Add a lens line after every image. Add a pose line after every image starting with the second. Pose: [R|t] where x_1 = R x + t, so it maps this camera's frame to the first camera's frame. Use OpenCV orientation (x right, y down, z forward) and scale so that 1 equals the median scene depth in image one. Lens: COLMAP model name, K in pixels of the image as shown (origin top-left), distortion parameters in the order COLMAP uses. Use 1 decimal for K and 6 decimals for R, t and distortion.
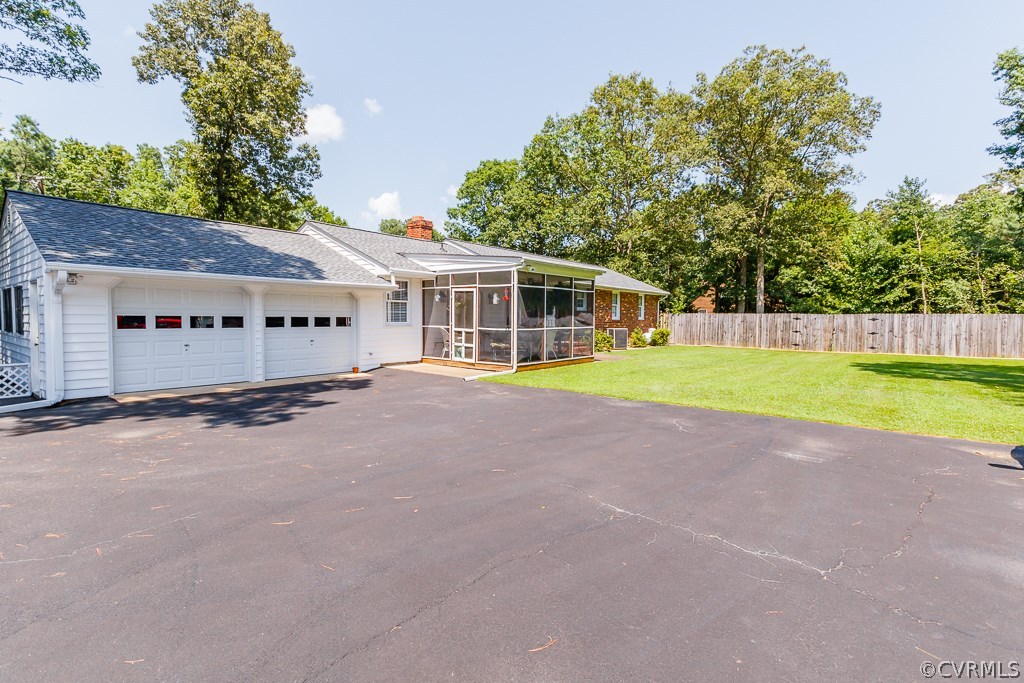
lens RADIAL K [[474.4, 0, 507.1], [0, 474.4, 333.2], [0, 0, 1]] dist [0.002743, -0.000290]
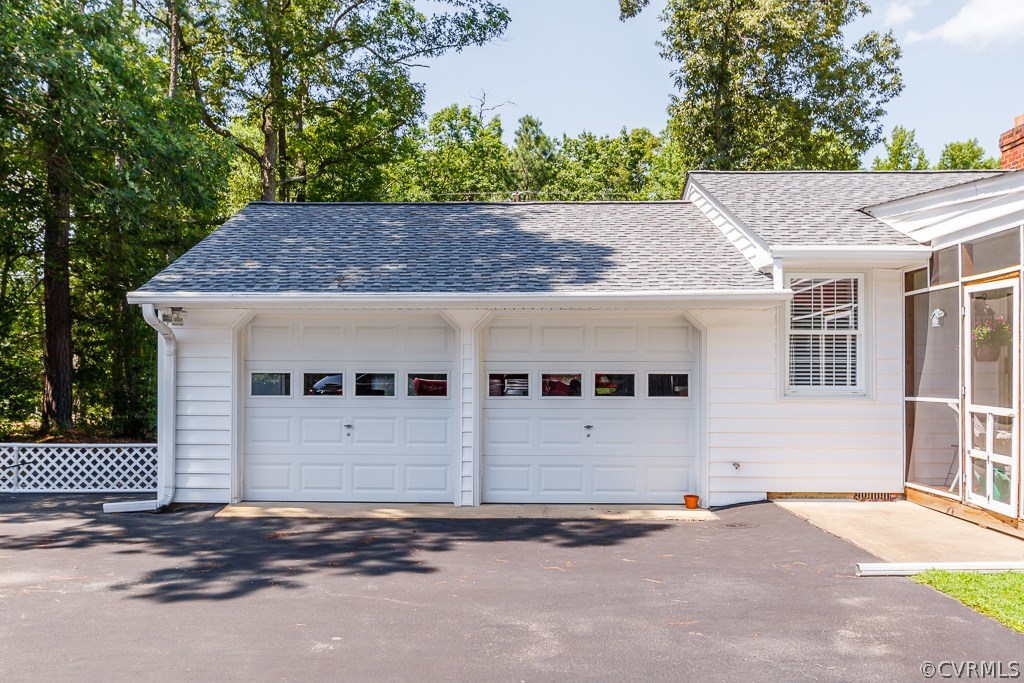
lens RADIAL K [[878.7, 0, 510.8], [0, 878.7, 373.2], [0, 0, 1]] dist [0.003284, -0.004619]
pose [[0.607907, -0.012962, -0.793903, 0.189162], [-0.023677, 0.999126, -0.034443, -0.003986], [0.793655, 0.039735, 0.607069, 0.392176]]
